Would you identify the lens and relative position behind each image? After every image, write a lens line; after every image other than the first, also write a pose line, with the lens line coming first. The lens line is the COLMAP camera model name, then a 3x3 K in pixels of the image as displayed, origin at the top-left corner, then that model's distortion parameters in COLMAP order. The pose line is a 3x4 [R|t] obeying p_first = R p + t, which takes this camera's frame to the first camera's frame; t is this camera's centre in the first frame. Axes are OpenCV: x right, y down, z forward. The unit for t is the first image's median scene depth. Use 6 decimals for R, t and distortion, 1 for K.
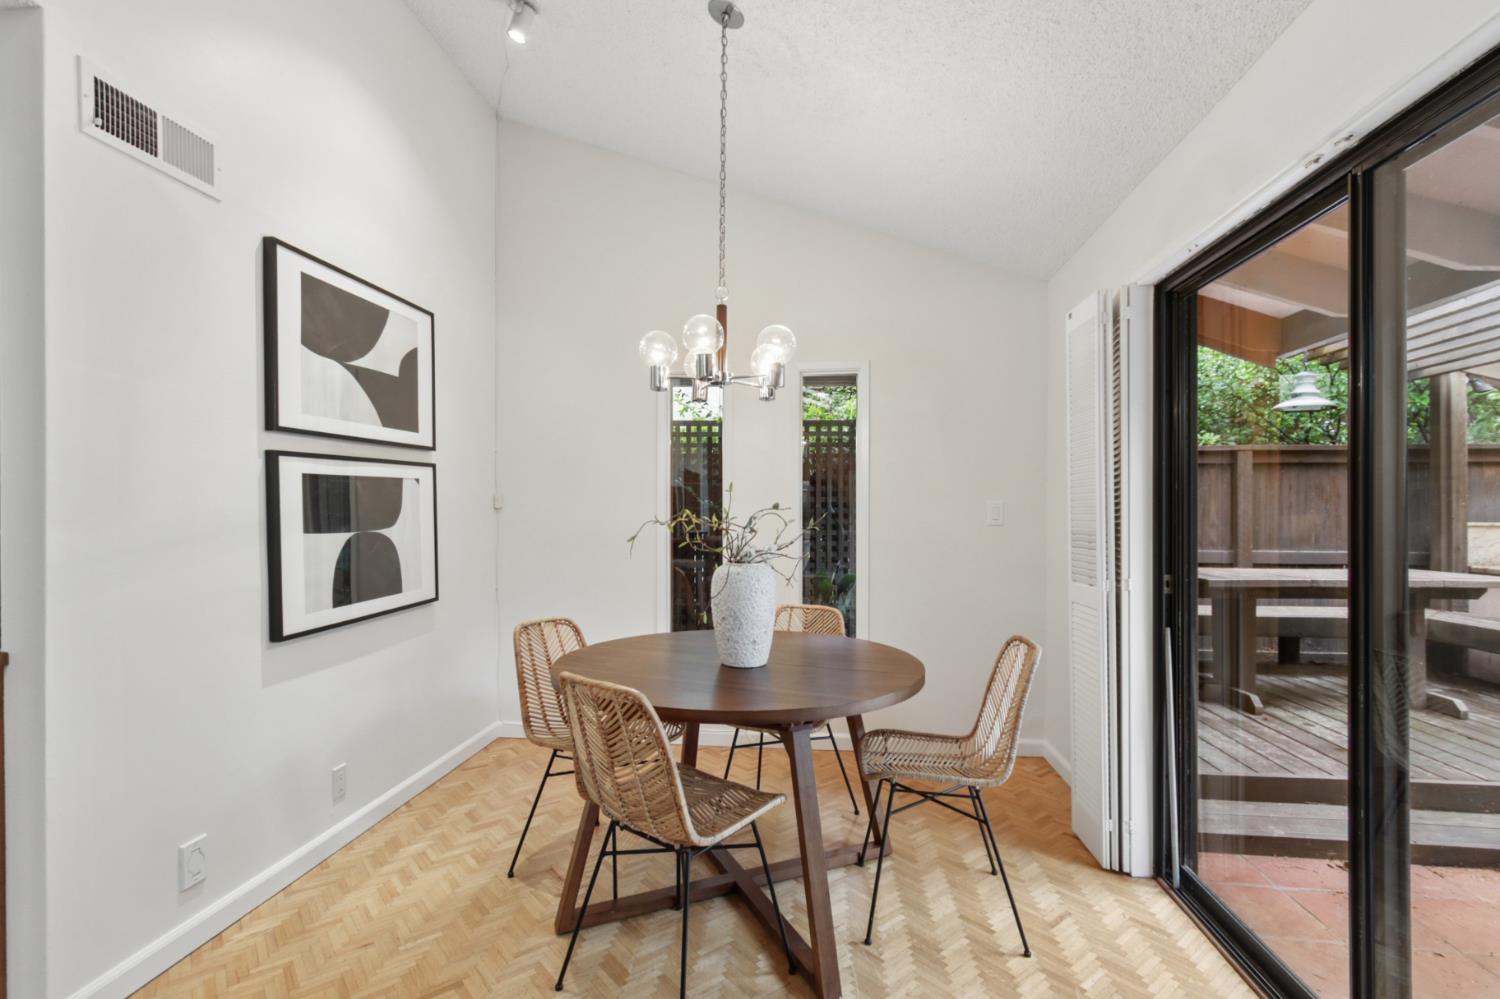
lens RADIAL K [[703.1, 0, 745.8], [0, 703.1, 510.2], [0, 0, 1]] dist [-0.003837, 0.004302]
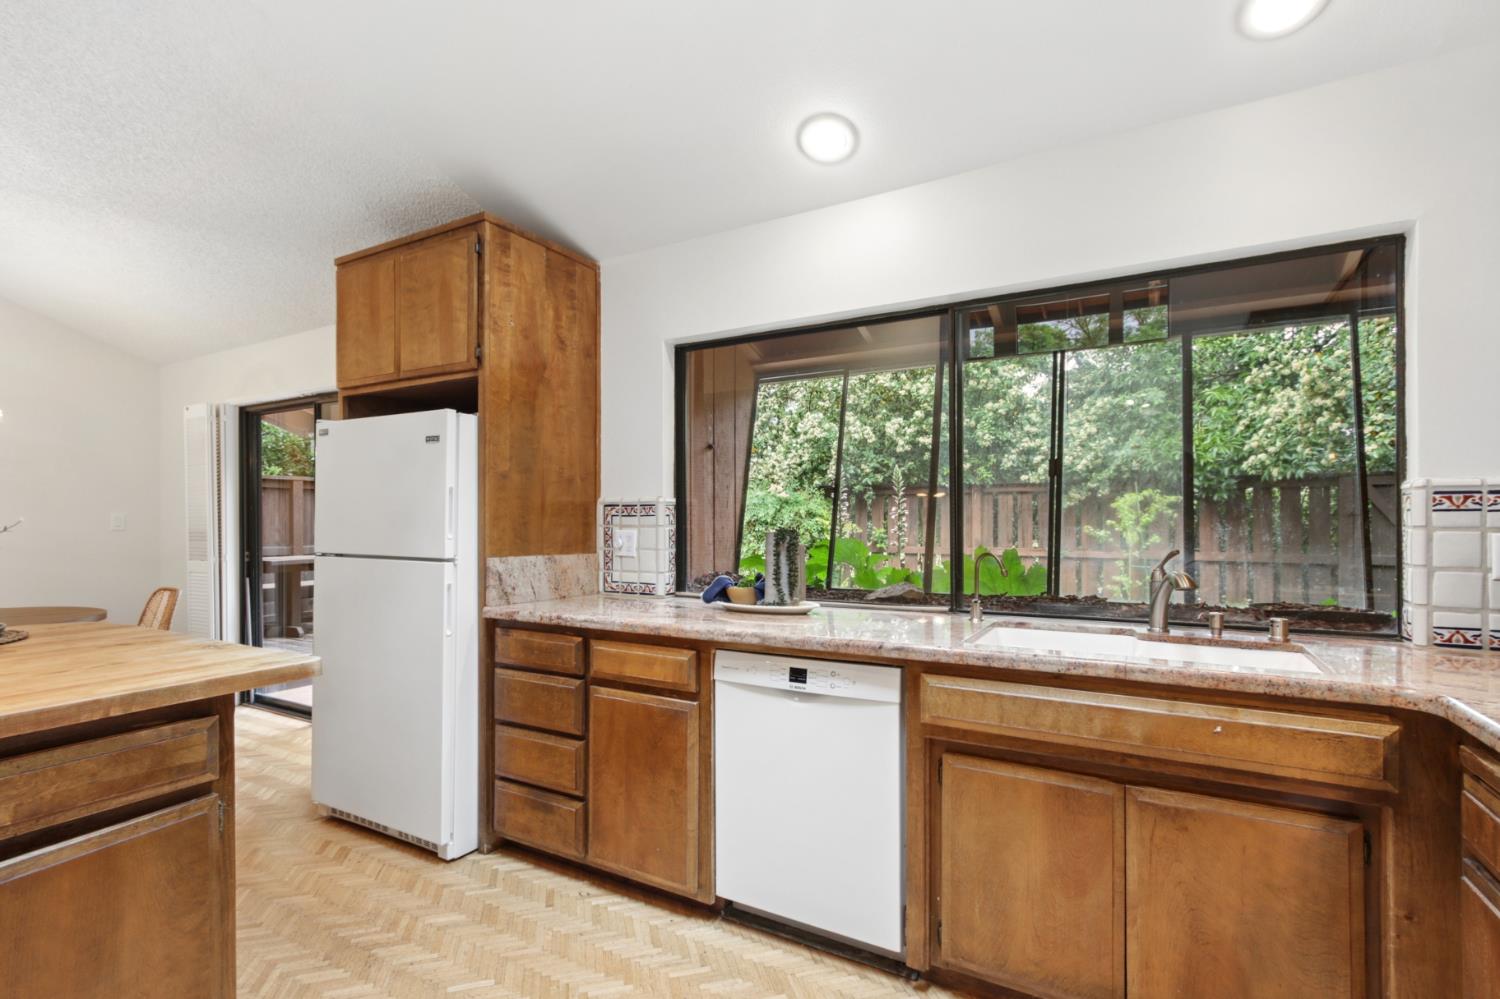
lens RADIAL K [[703.1, 0, 737.3], [0, 703.1, 521.6], [0, 0, 1]] dist [-0.003837, 0.004302]
pose [[0.403269, -0.004053, 0.915072, -0.637506], [0.003369, 0.999990, 0.002944, 0.005085], [-0.915075, 0.001895, 0.403279, -1.036342]]
